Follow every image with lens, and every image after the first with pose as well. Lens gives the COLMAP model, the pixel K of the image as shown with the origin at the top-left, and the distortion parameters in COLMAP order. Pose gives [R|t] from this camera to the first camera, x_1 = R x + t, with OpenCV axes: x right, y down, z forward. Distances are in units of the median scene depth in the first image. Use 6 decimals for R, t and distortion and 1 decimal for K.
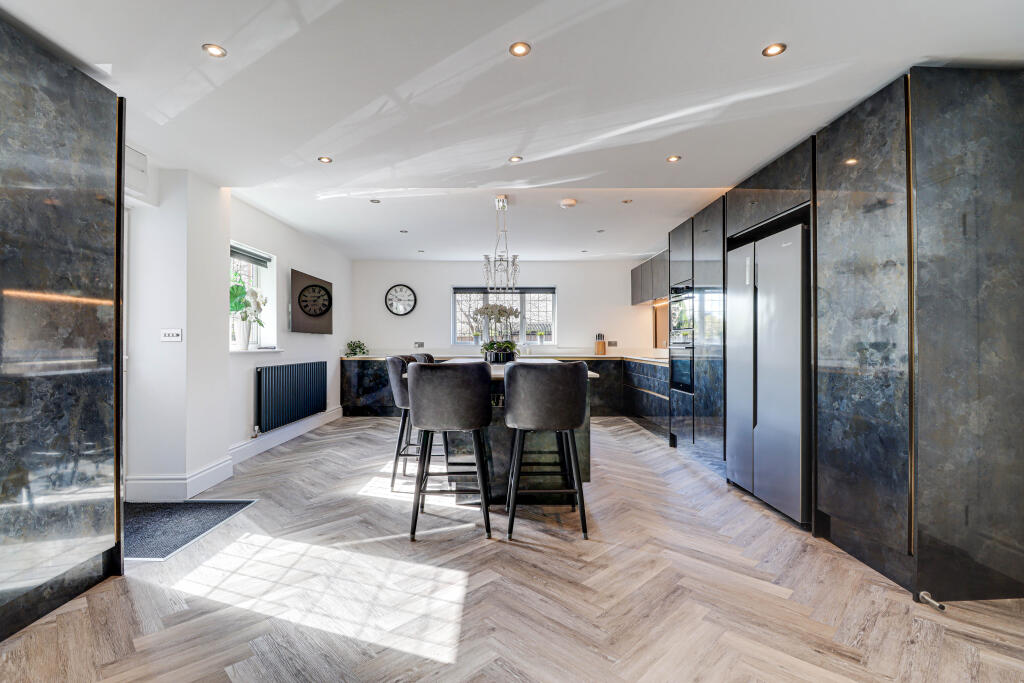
lens RADIAL K [[486.2, 0, 515.6], [0, 486.2, 337.2], [0, 0, 1]] dist [-0.000834, -0.000953]
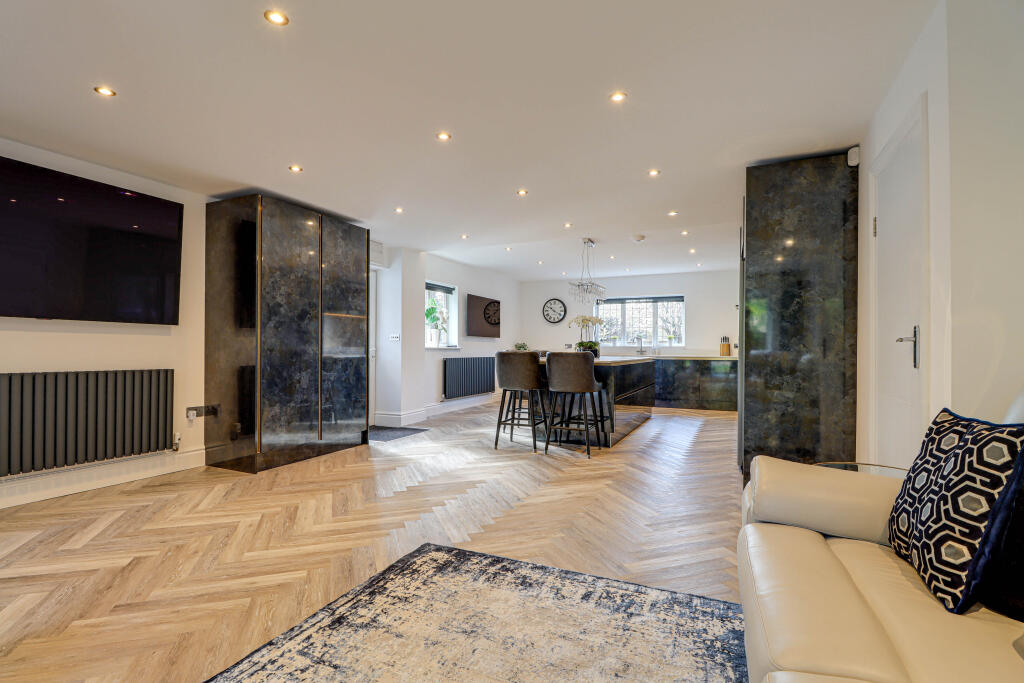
lens RADIAL K [[489.4, 0, 505.8], [0, 489.4, 340.4], [0, 0, 1]] dist [-0.001813, -0.000370]
pose [[0.897709, -0.001682, -0.440585, 0.382359], [0.000039, 0.999993, -0.003737, 0.010900], [0.440588, 0.003338, 0.897703, -0.377688]]
